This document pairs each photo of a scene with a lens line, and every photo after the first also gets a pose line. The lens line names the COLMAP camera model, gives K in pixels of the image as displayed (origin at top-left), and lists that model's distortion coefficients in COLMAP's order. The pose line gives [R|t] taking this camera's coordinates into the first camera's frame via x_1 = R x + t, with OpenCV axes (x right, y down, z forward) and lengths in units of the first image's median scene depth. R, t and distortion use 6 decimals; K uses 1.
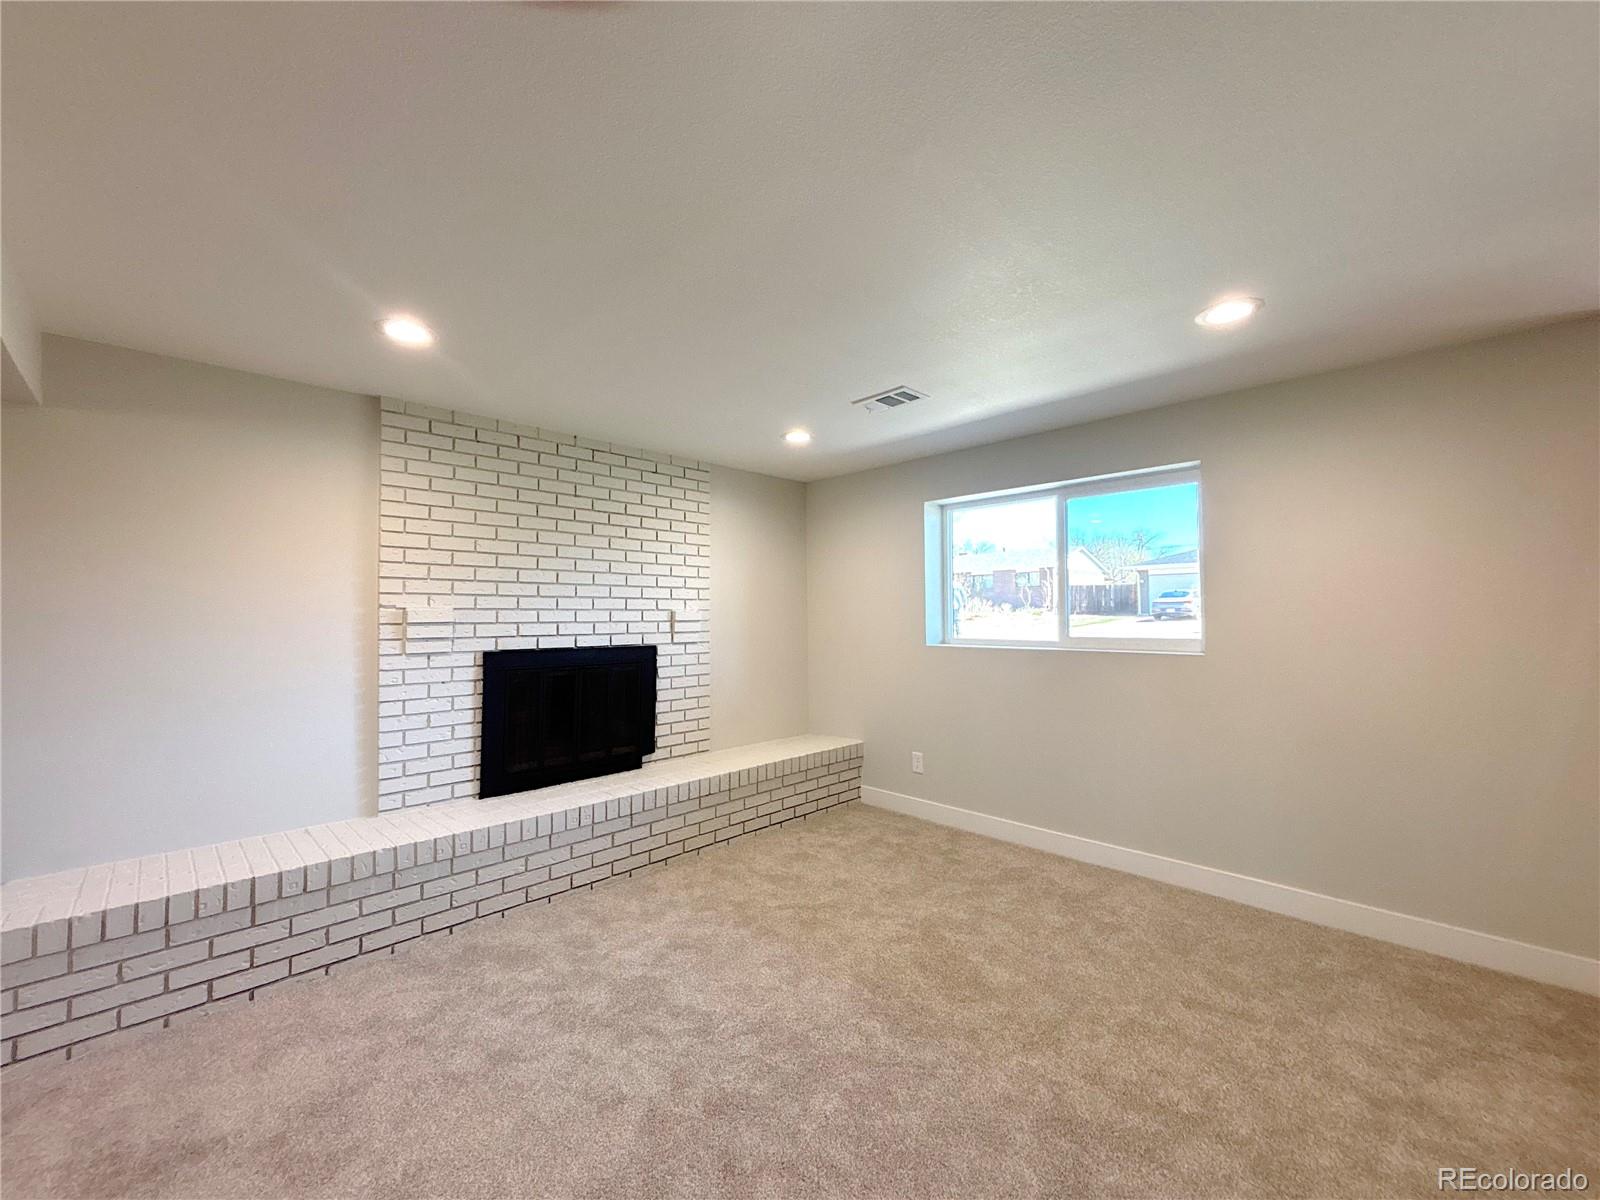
lens RADIAL K [[643.6, 0, 788.2], [0, 643.6, 608.7], [0, 0, 1]] dist [0.002027, -0.000246]
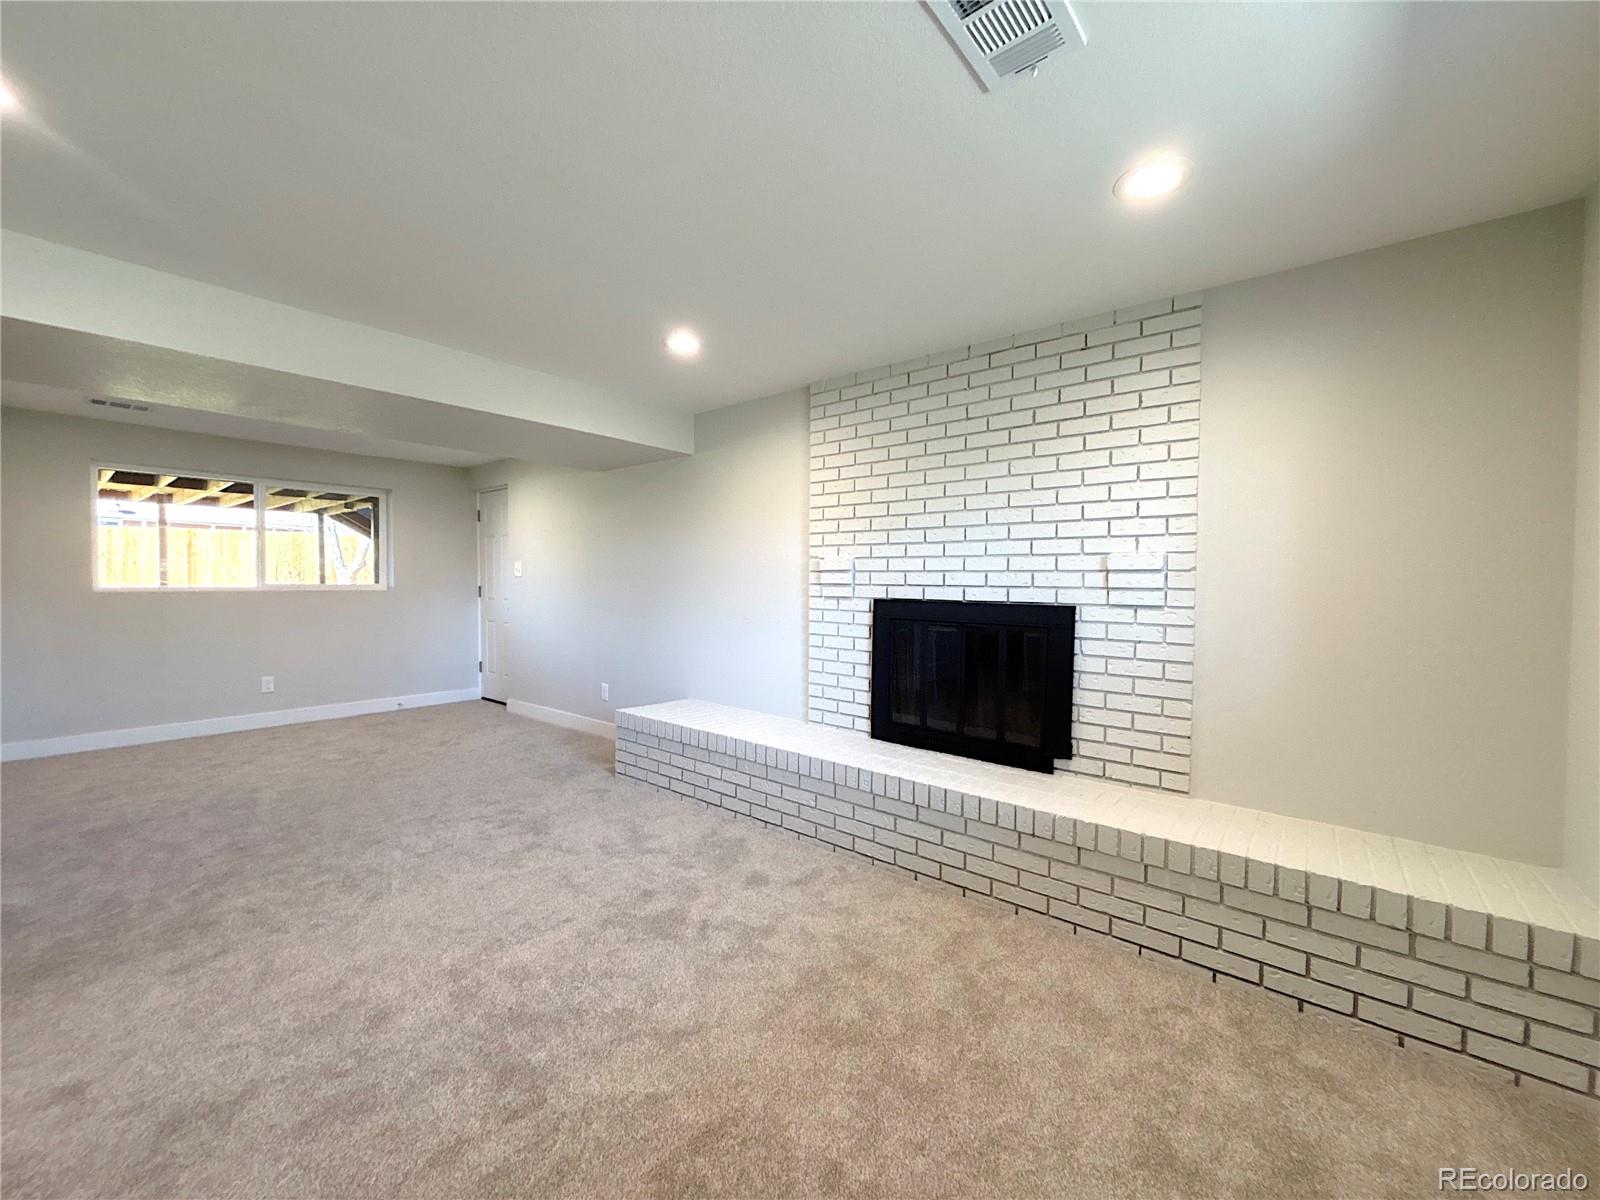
lens RADIAL K [[643.6, 0, 788.8], [0, 643.6, 597.1], [0, 0, 1]] dist [0.002027, -0.000246]
pose [[0.093810, 0.044378, -0.994601, 0.530129], [0.012189, 0.998880, 0.045718, 0.014733], [0.995516, -0.016412, 0.093164, 0.748547]]
